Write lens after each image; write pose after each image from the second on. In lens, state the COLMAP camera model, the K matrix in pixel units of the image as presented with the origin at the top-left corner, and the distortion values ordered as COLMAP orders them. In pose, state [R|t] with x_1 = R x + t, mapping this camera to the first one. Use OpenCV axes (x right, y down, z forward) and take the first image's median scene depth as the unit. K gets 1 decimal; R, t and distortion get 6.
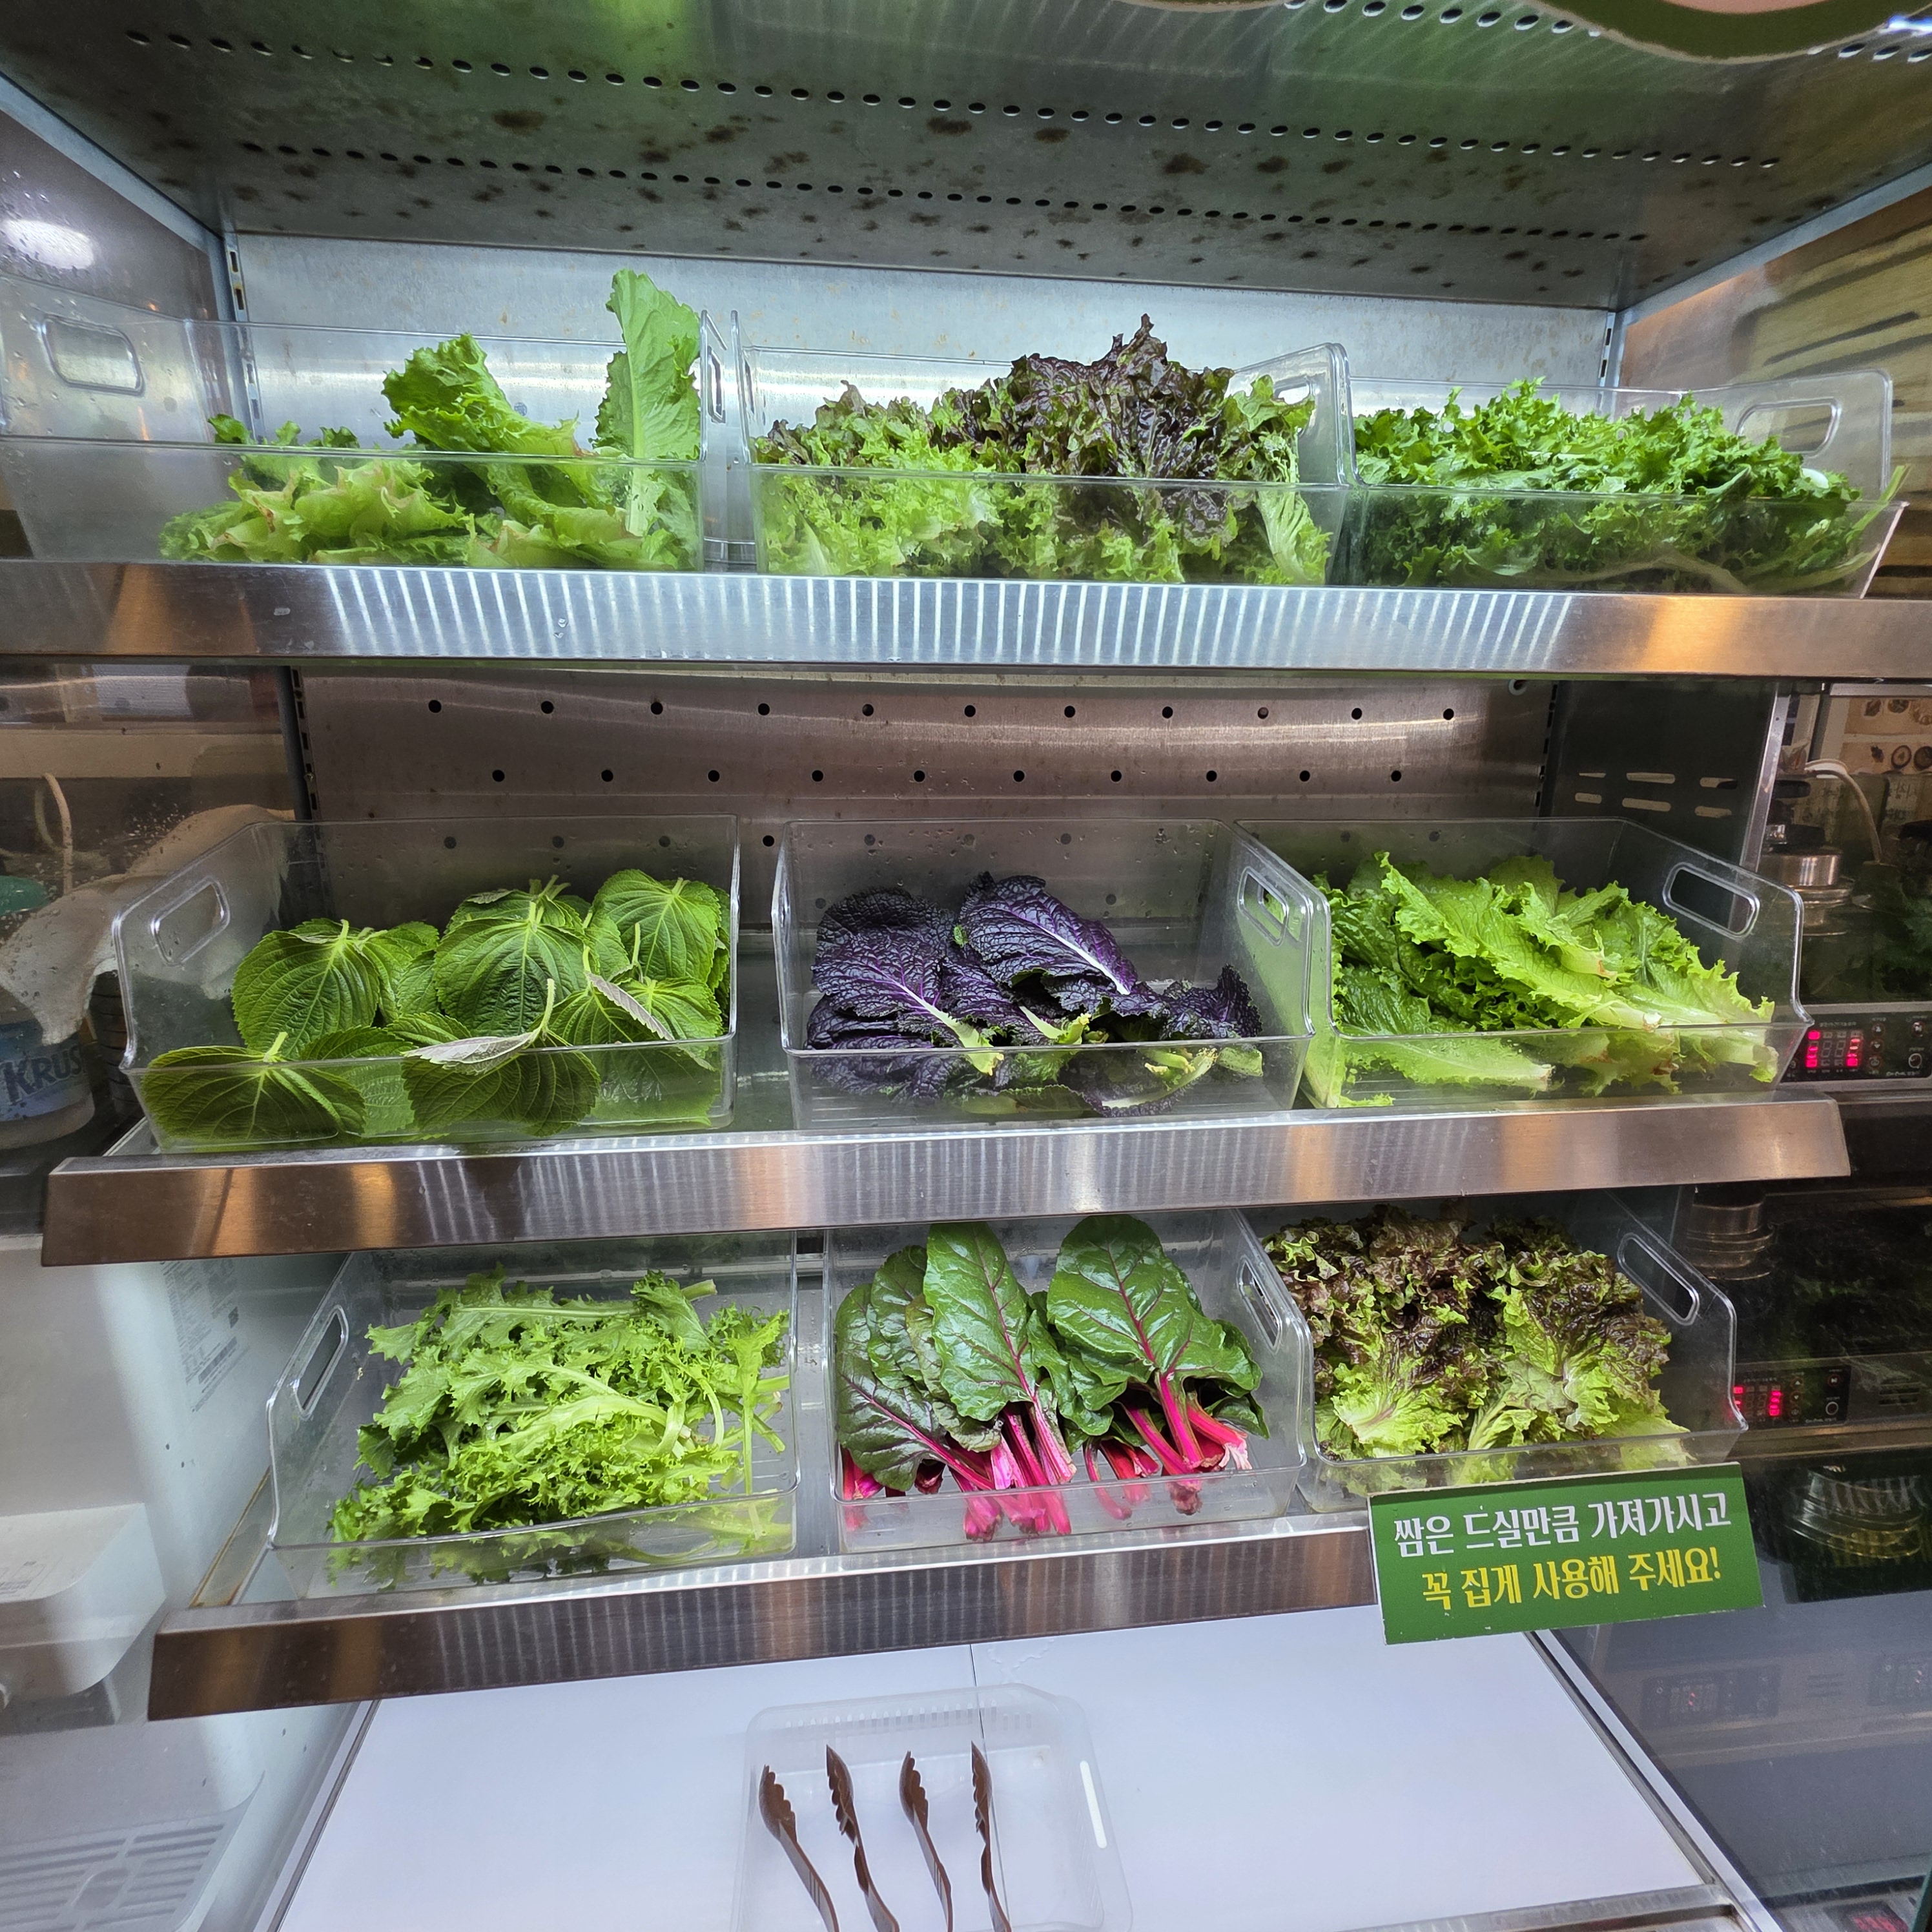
lens RADIAL K [[1035.8, 0, 965.4], [0, 1035.8, 961.7], [0, 0, 1]] dist [-0.001698, 0.001050]
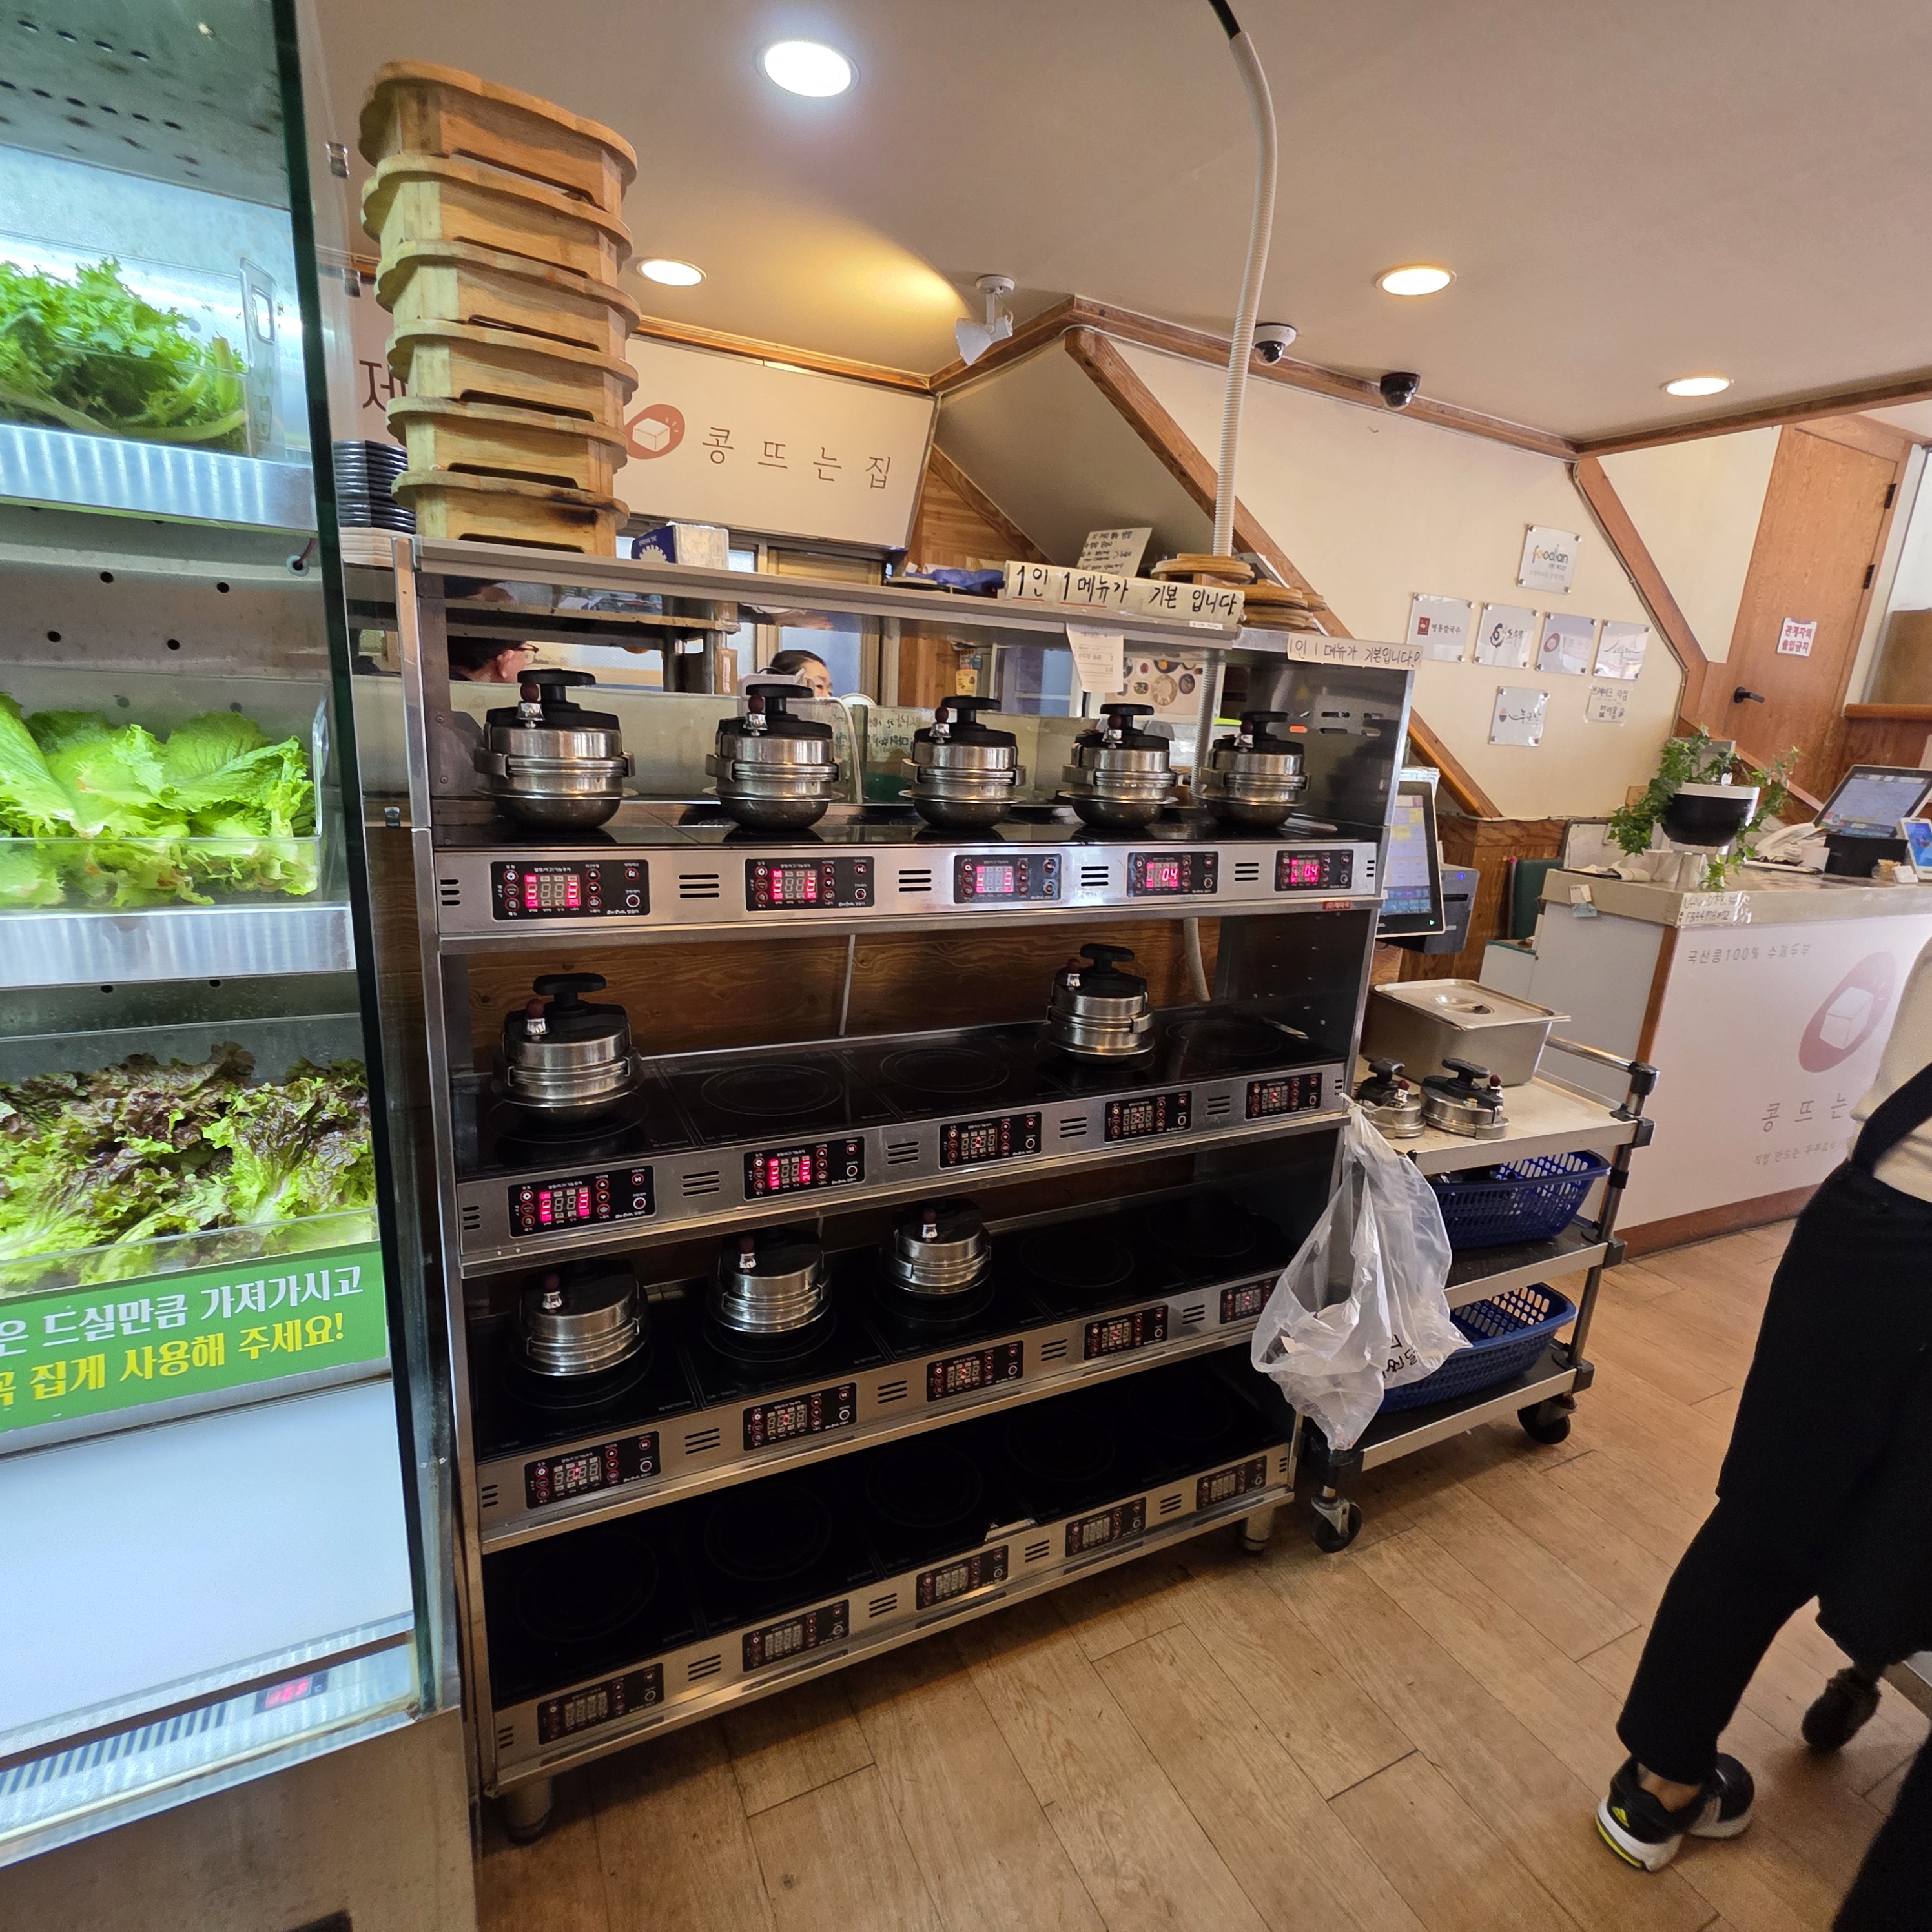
lens RADIAL K [[1035.8, 0, 962.2], [0, 1035.8, 968.0], [0, 0, 1]] dist [-0.001698, 0.001050]
pose [[0.937700, -0.038041, 0.345358, 1.003669], [0.032284, 0.999227, 0.022409, 0.185147], [-0.345944, -0.009864, 0.938203, -0.310348]]
